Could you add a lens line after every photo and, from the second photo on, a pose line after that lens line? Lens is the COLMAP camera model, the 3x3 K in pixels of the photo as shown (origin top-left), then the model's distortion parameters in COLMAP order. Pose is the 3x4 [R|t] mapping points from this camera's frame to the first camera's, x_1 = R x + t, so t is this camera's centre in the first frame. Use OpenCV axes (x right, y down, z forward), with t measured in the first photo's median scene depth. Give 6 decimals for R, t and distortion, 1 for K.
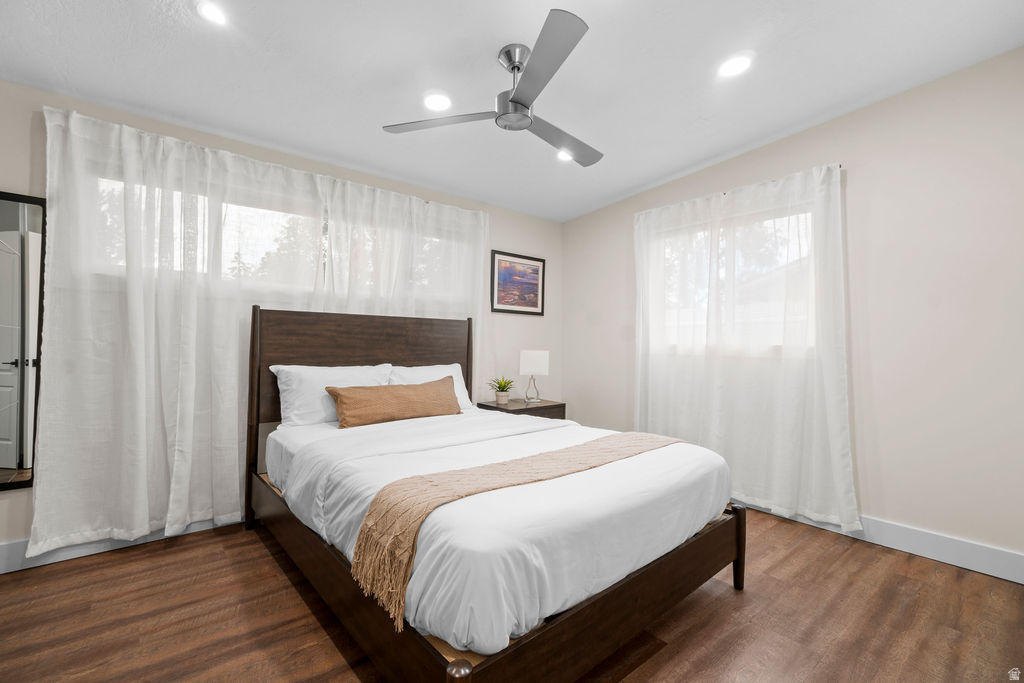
lens RADIAL K [[448.3, 0, 508.8], [0, 448.3, 338.1], [0, 0, 1]] dist [-0.000641, 0.002320]
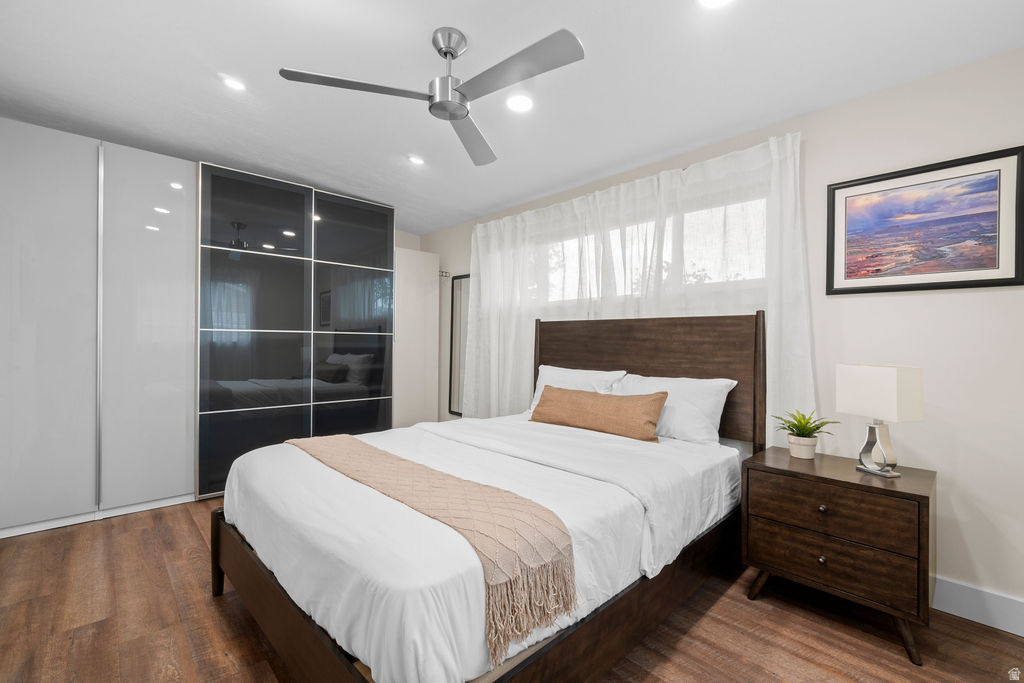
lens RADIAL K [[448.3, 0, 509.2], [0, 448.3, 342.9], [0, 0, 1]] dist [-0.000641, 0.002320]
pose [[0.051244, -0.011684, -0.998618, 0.531245], [-0.003389, 0.999924, -0.011873, 0.009652], [0.998680, 0.003993, 0.051201, 0.601656]]
